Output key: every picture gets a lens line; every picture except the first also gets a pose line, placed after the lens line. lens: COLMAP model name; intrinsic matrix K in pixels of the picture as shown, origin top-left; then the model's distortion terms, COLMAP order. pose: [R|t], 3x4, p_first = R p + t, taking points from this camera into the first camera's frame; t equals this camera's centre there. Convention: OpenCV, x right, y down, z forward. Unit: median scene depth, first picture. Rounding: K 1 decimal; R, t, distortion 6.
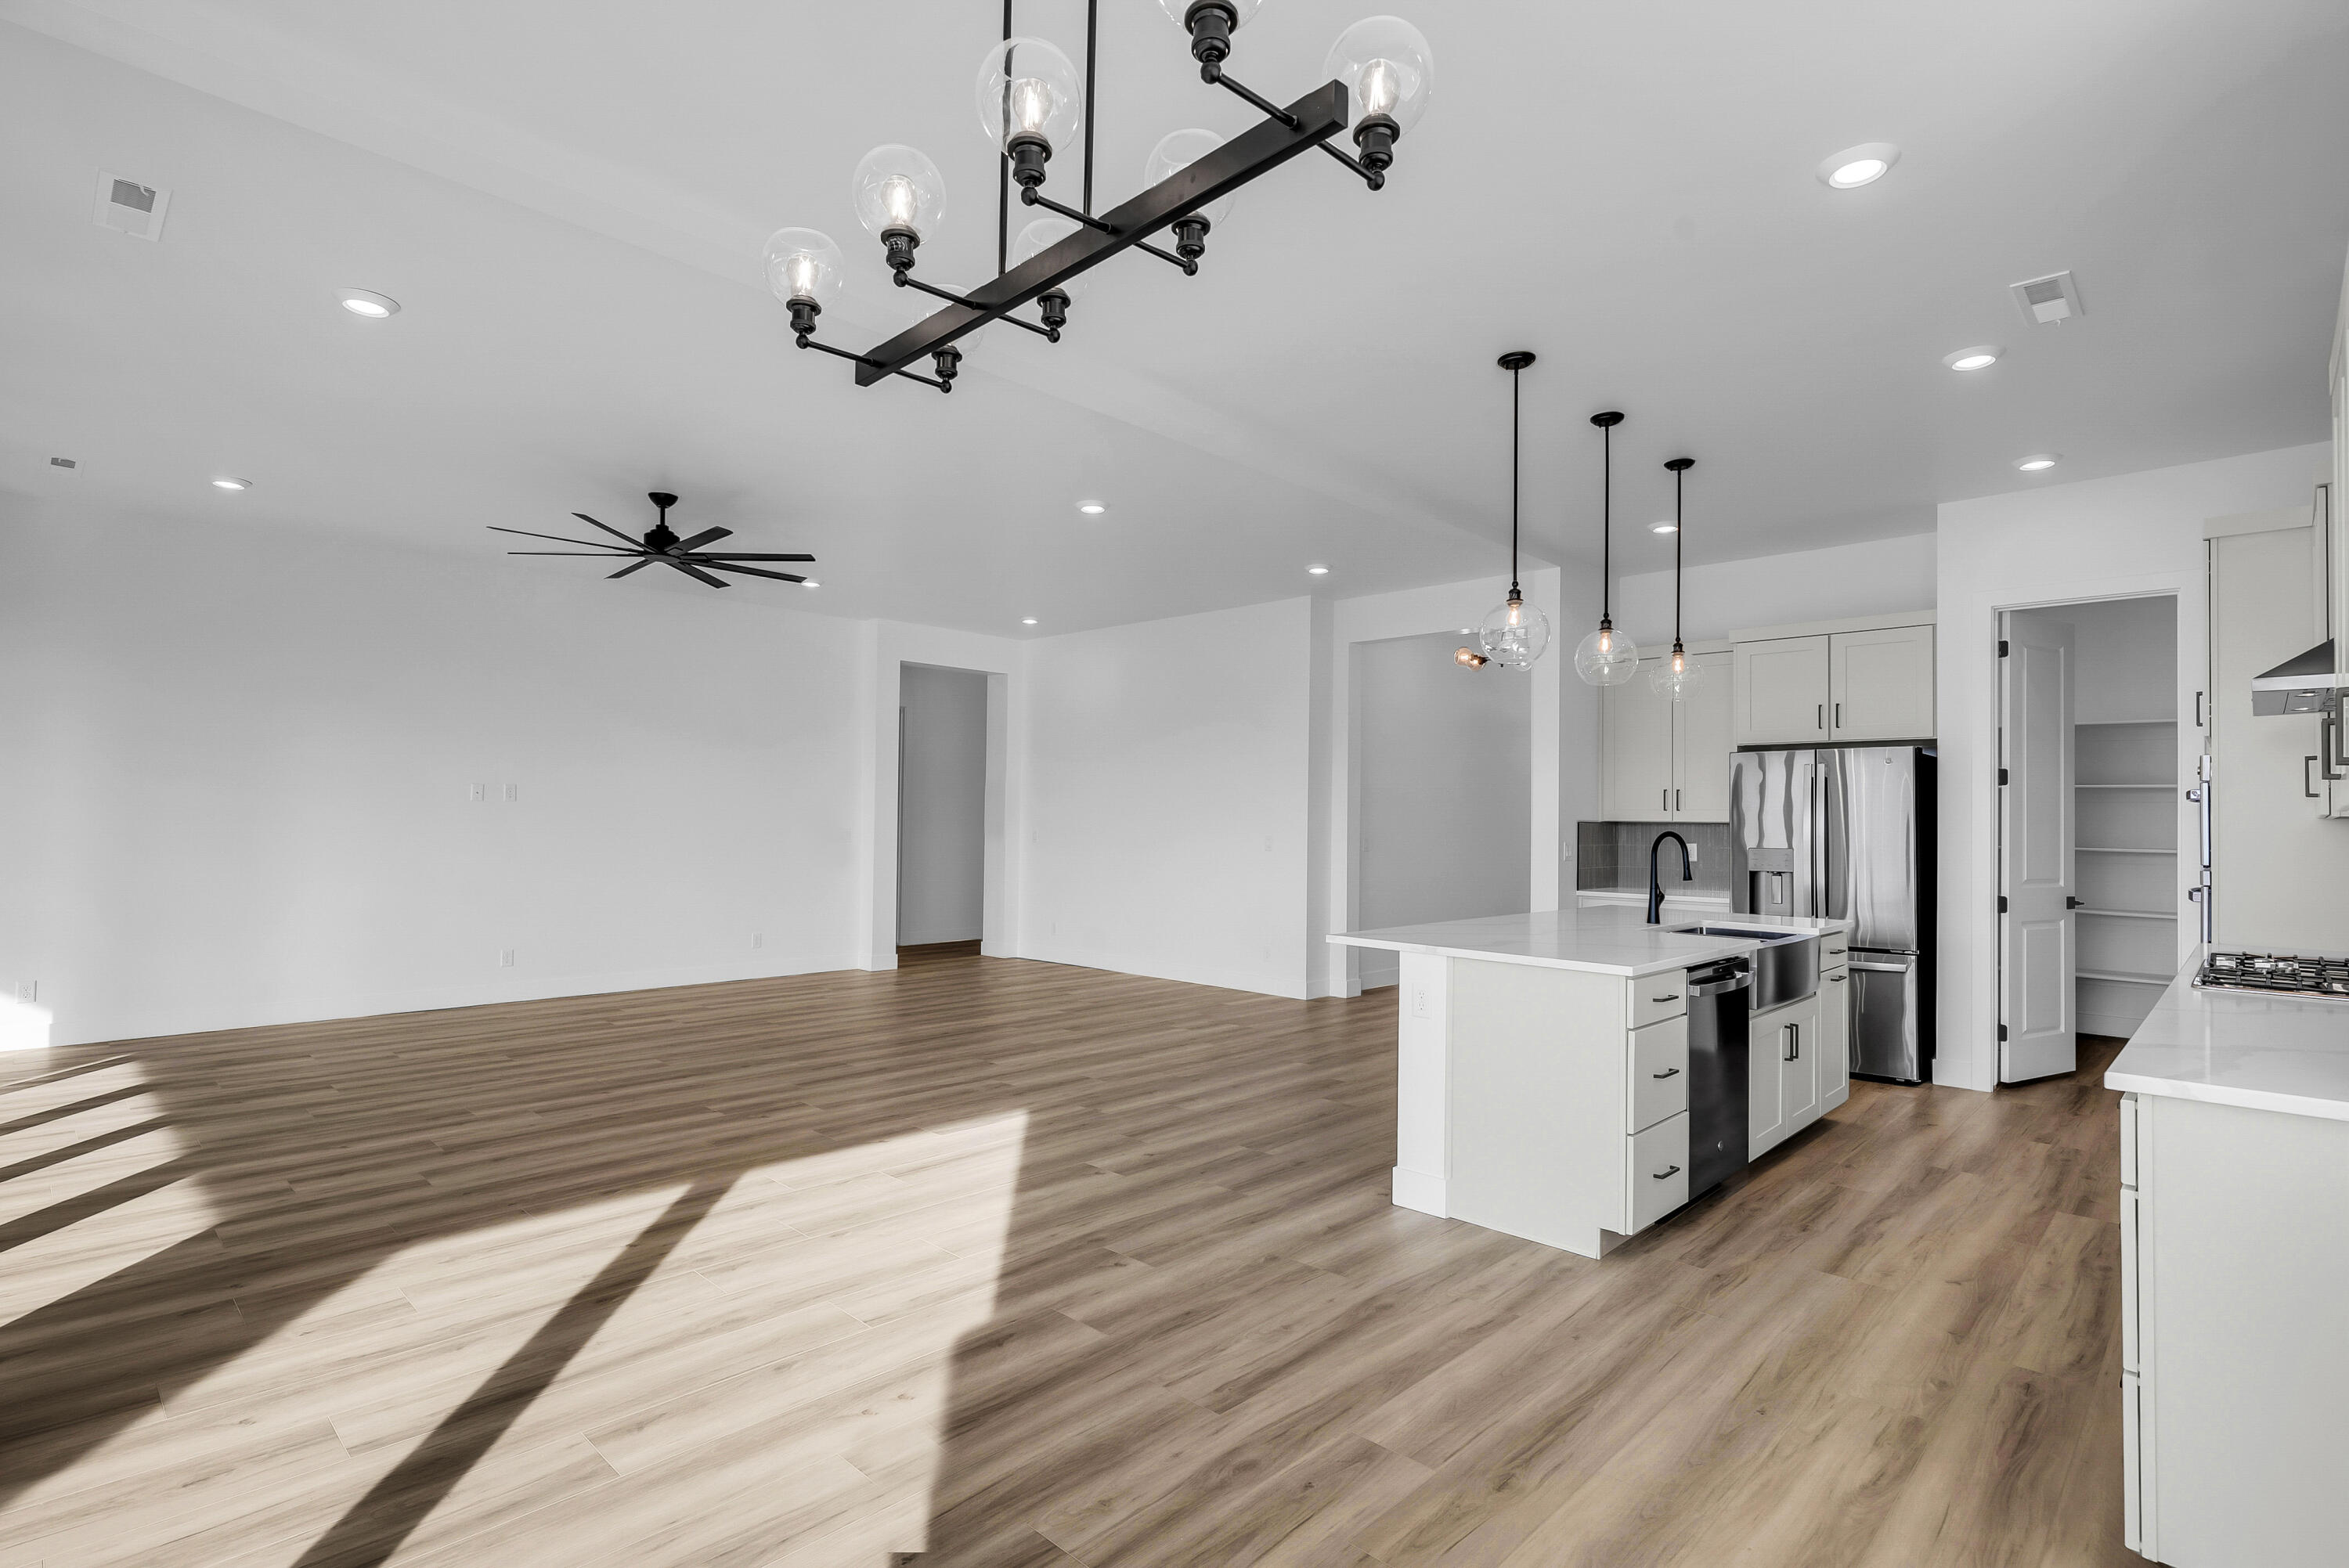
lens RADIAL K [[1128.5, 0, 1176.2], [0, 1128.5, 874.5], [0, 0, 1]] dist [-0.040888, 0.034098]
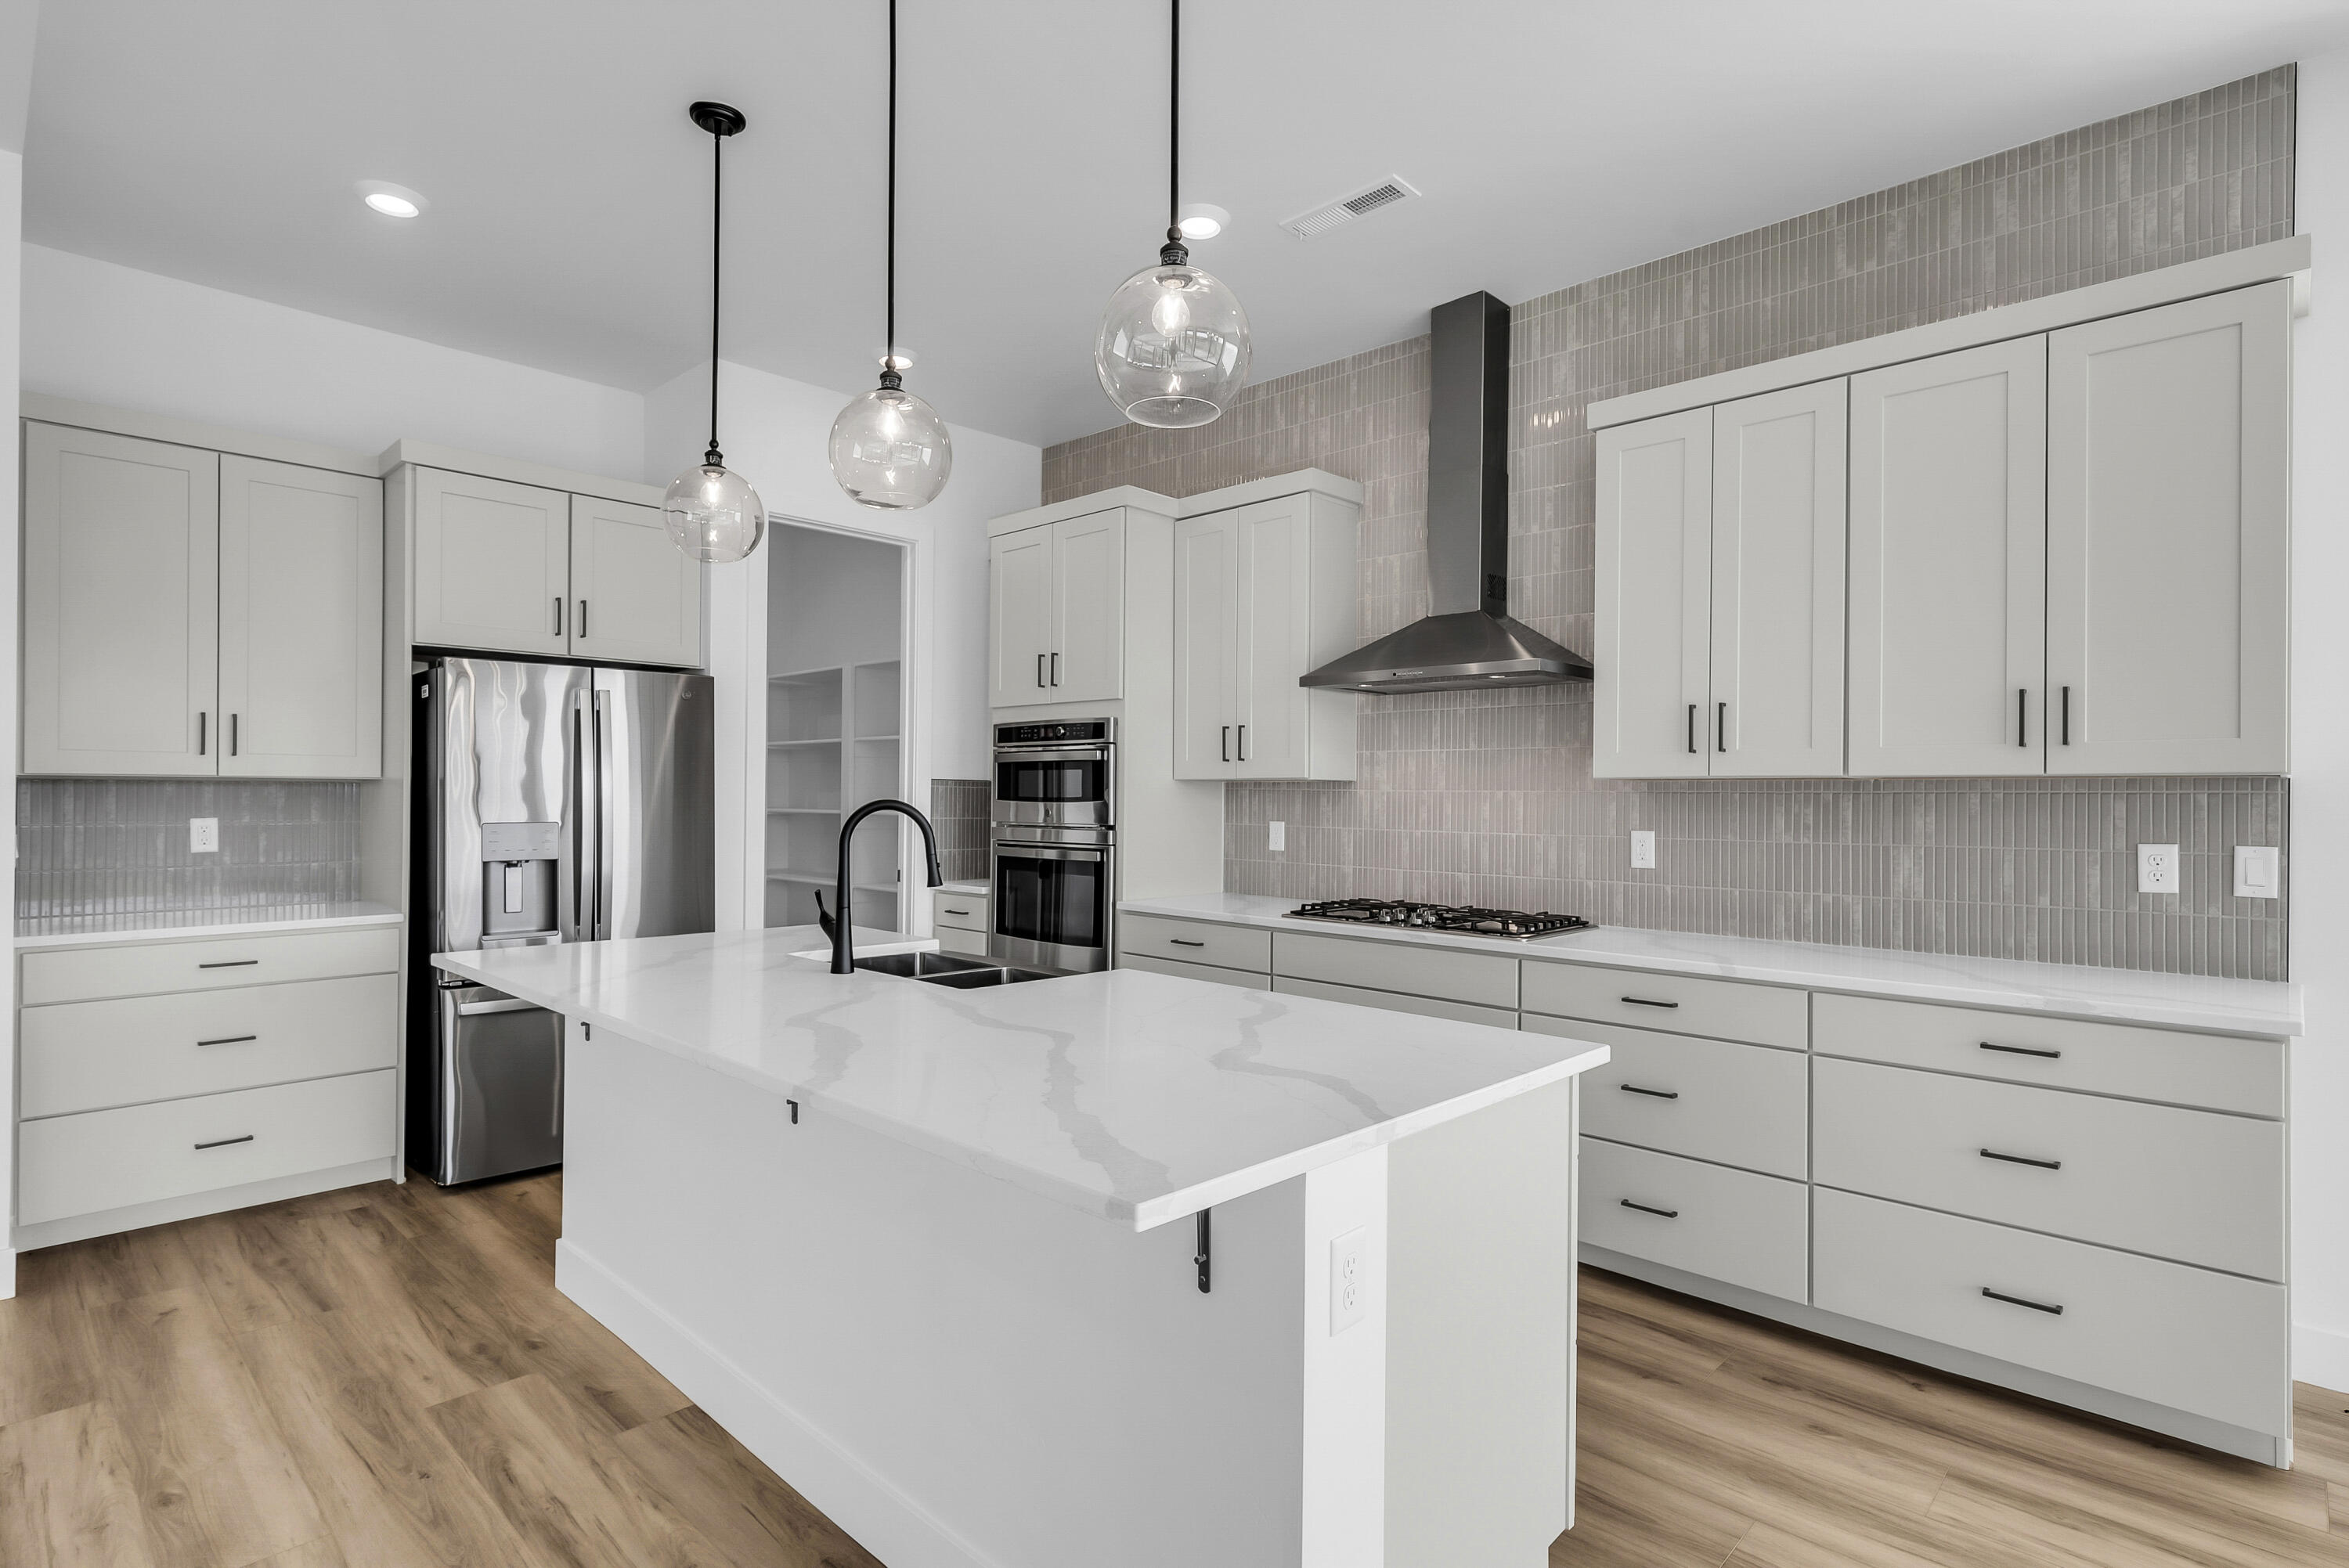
lens RADIAL K [[1174.8, 0, 1174.5], [0, 1174.8, 784.0], [0, 0, 1]] dist [-0.006409, -0.000321]
pose [[-0.003198, 0.001202, 0.999994, -0.125102], [0.043312, 0.999061, -0.001062, -0.036589], [-0.999056, 0.043308, -0.003247, 0.839426]]
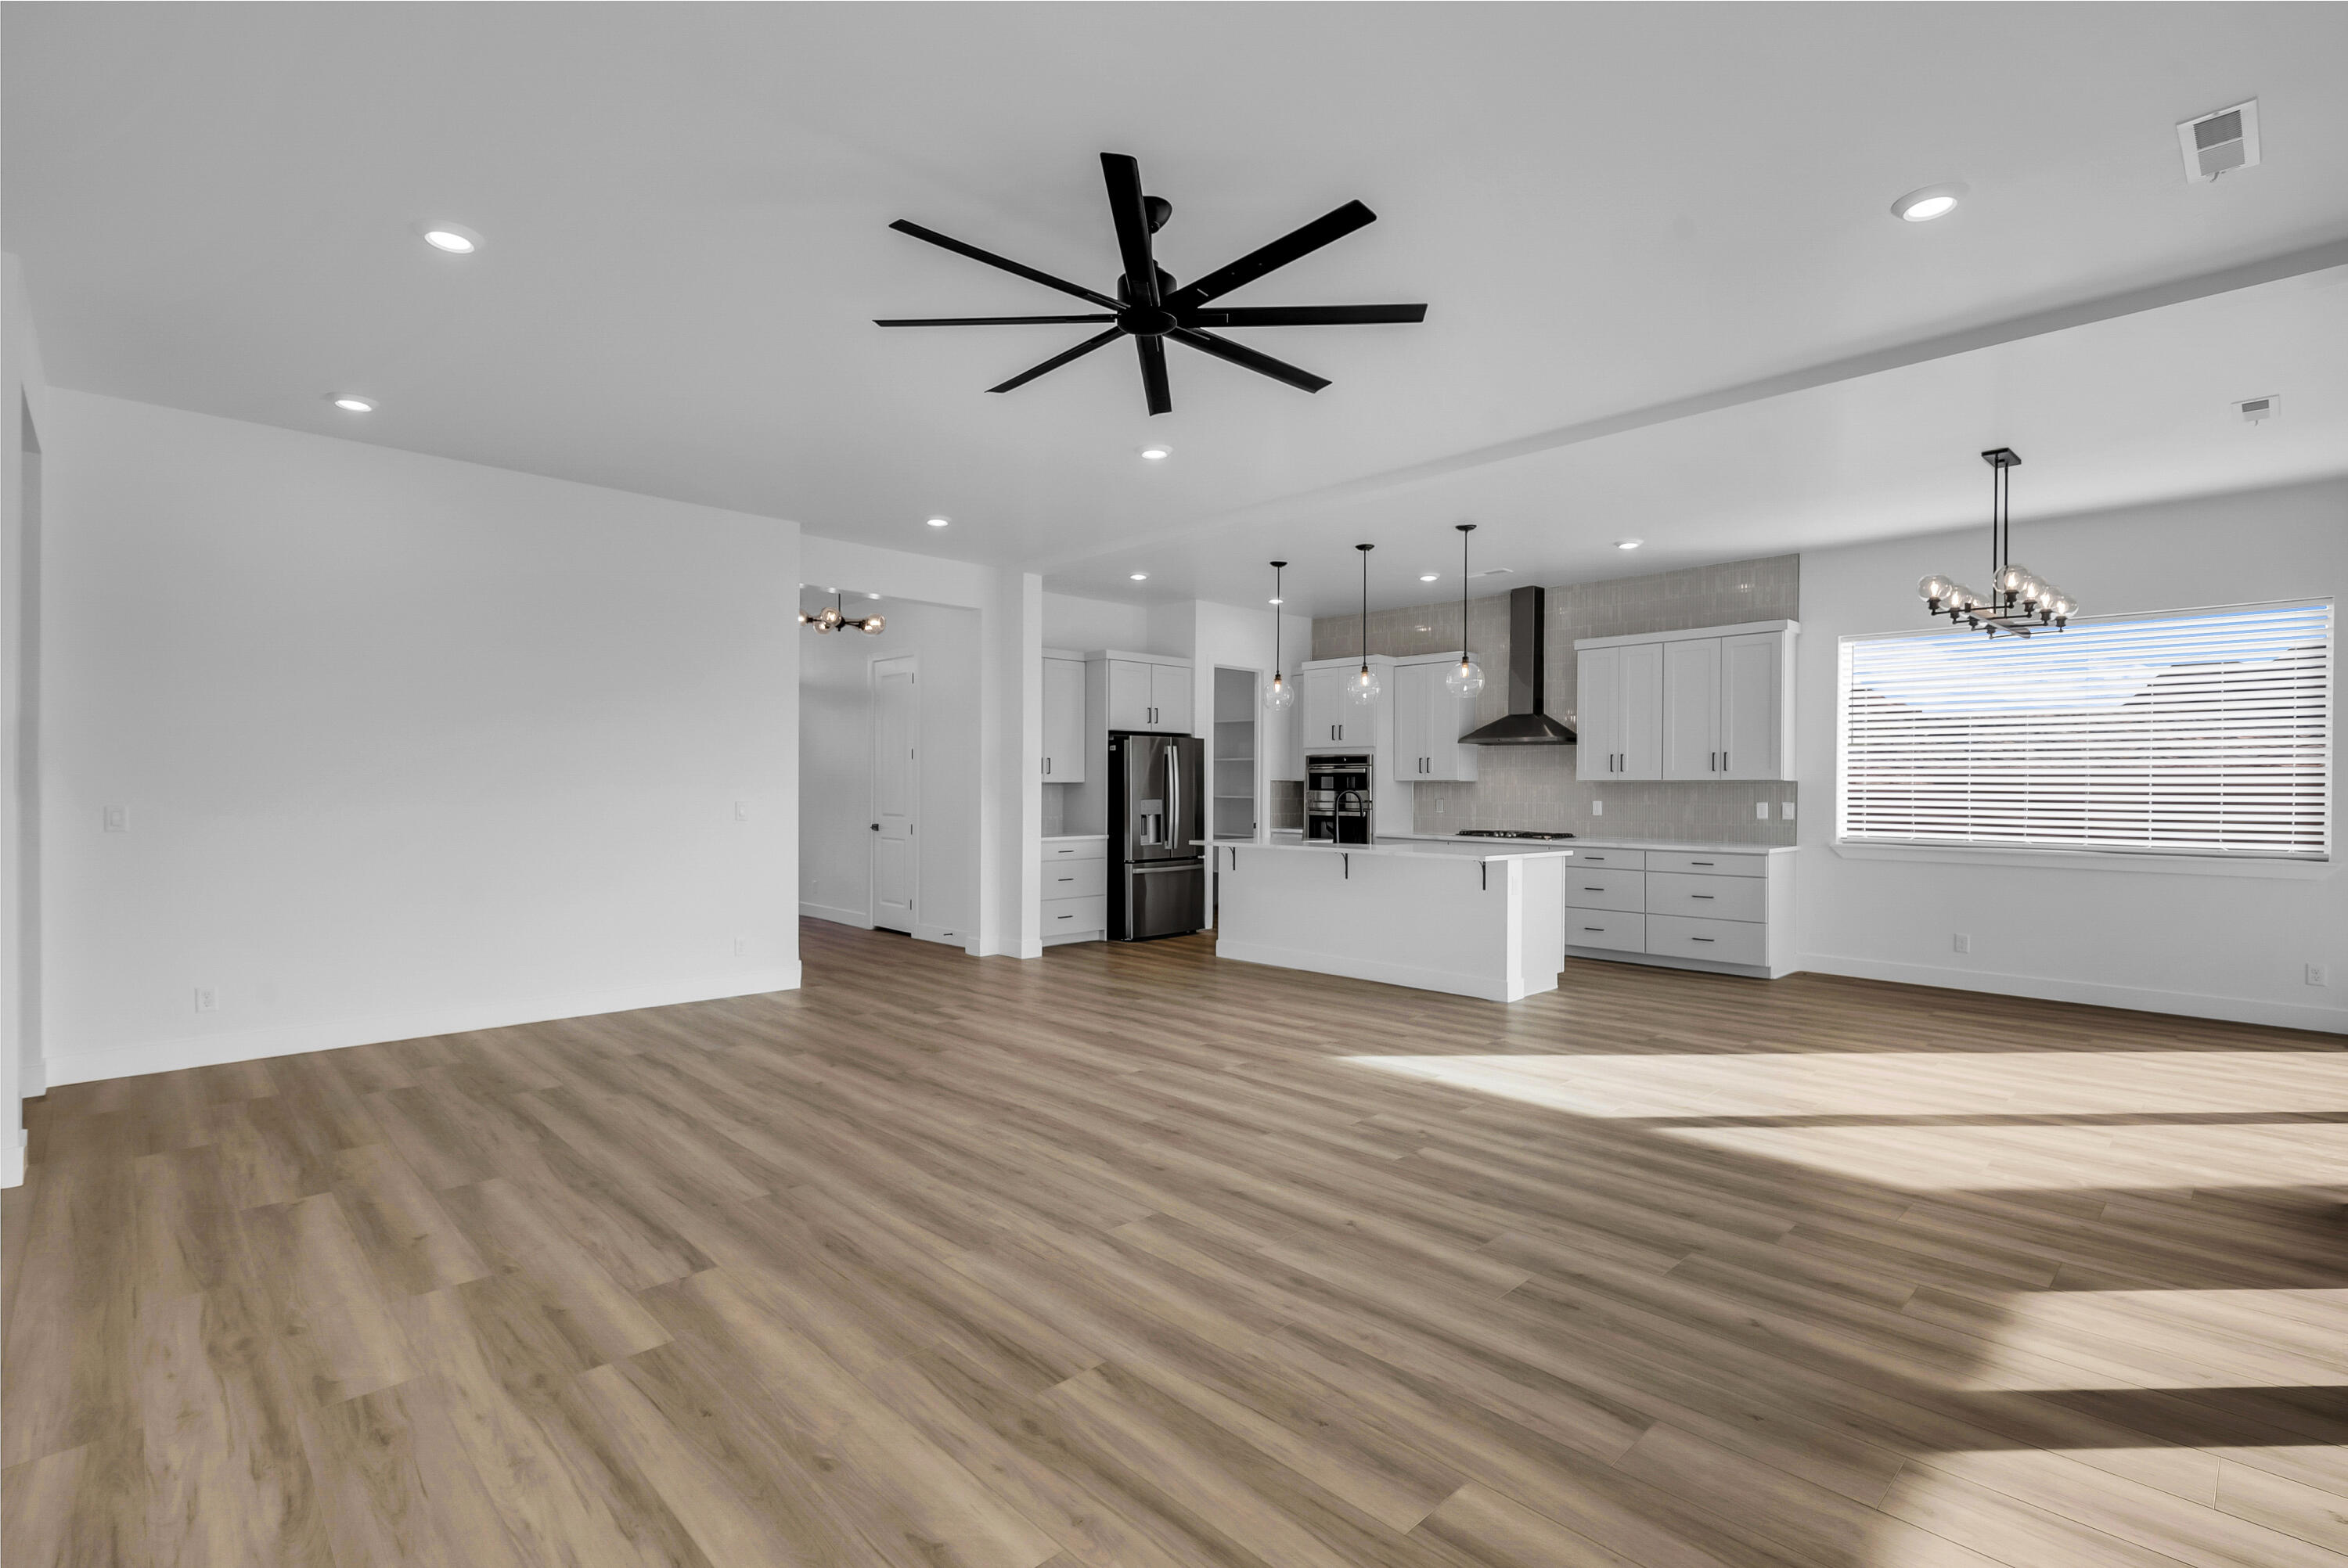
lens RADIAL K [[1105.9, 0, 1174.0], [0, 1105.9, 784.0], [0, 0, 1]] dist [0.001405, 0.000066]
pose [[0.037208, -0.006275, 0.999288, -1.251179], [0.048021, 0.998836, 0.004484, -0.064415], [-0.998153, 0.047820, 0.037466, 1.173692]]
